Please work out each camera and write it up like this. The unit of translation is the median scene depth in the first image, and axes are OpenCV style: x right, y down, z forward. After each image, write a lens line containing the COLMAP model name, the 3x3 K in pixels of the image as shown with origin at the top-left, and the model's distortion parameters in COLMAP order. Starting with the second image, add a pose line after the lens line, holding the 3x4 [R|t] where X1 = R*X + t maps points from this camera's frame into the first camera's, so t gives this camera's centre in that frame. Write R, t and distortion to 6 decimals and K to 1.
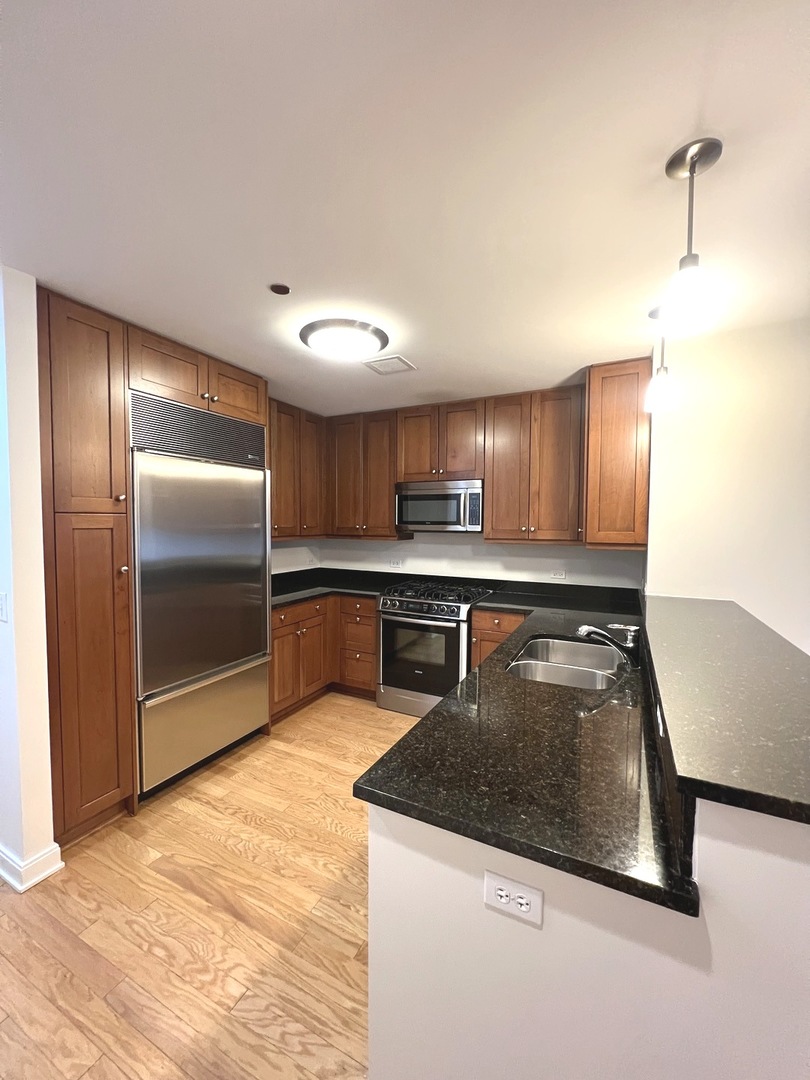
lens RADIAL K [[431.8, 0, 402.6], [0, 431.8, 541.6], [0, 0, 1]] dist [-0.000487, 0.000161]
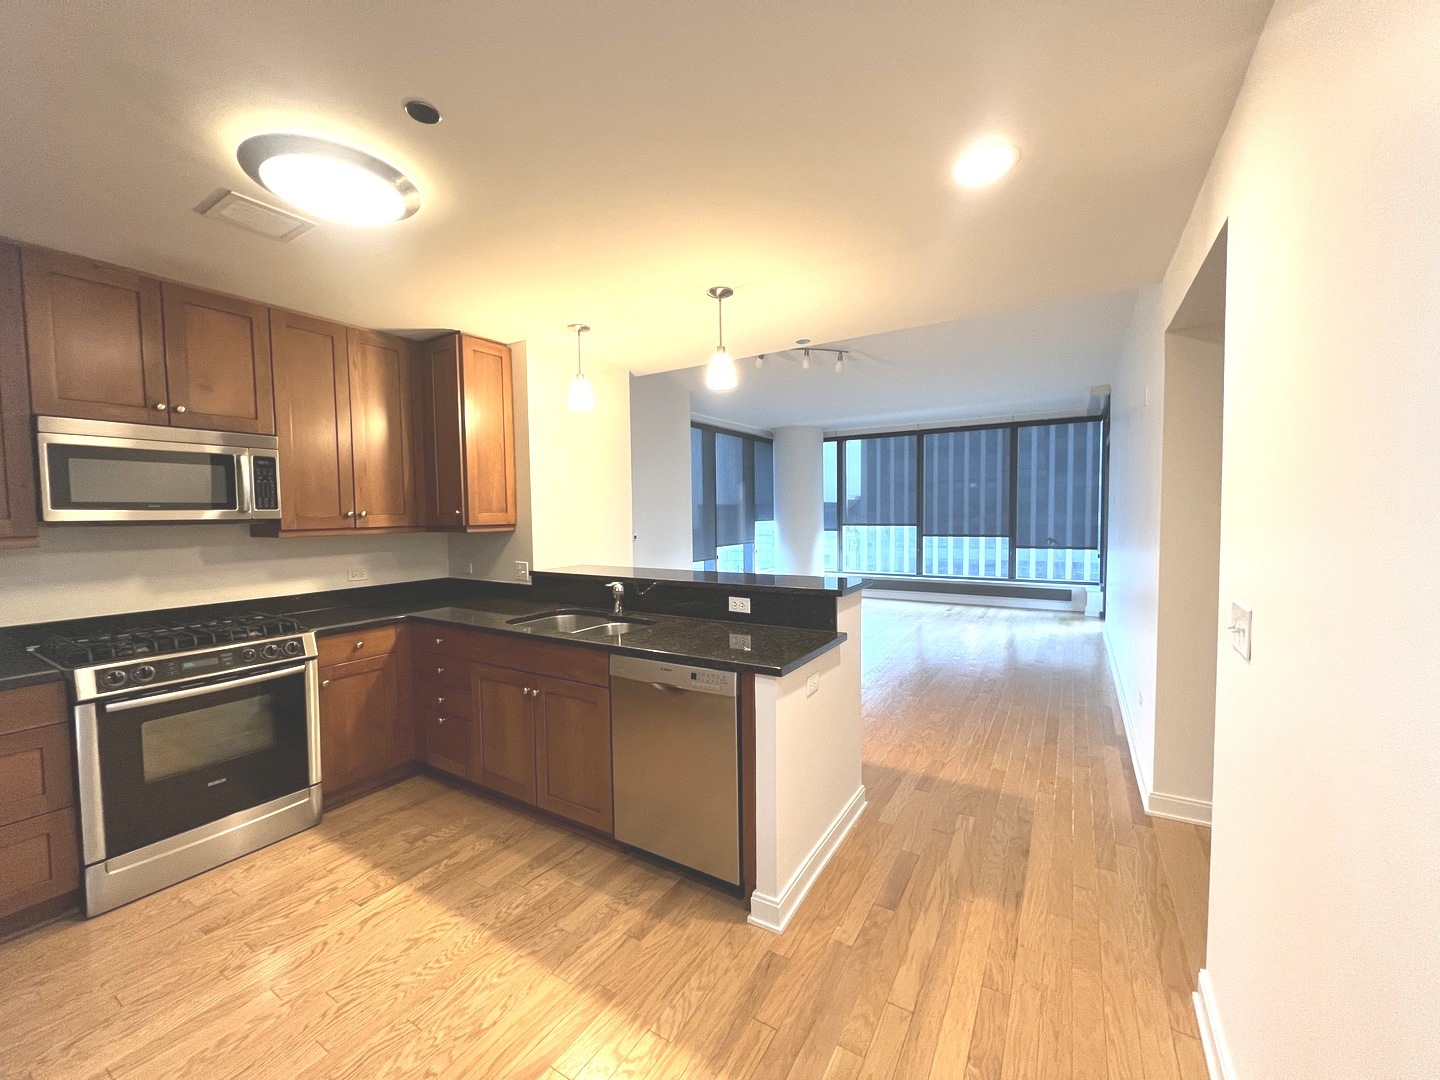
lens RADIAL K [[575.7, 0, 720.6], [0, 575.7, 542.3], [0, 0, 1]] dist [-0.000487, 0.000161]
pose [[0.081284, -0.061268, 0.994806, -0.699036], [0.058514, 0.996681, 0.056602, -0.000139], [-0.994972, 0.053610, 0.084599, 0.342719]]
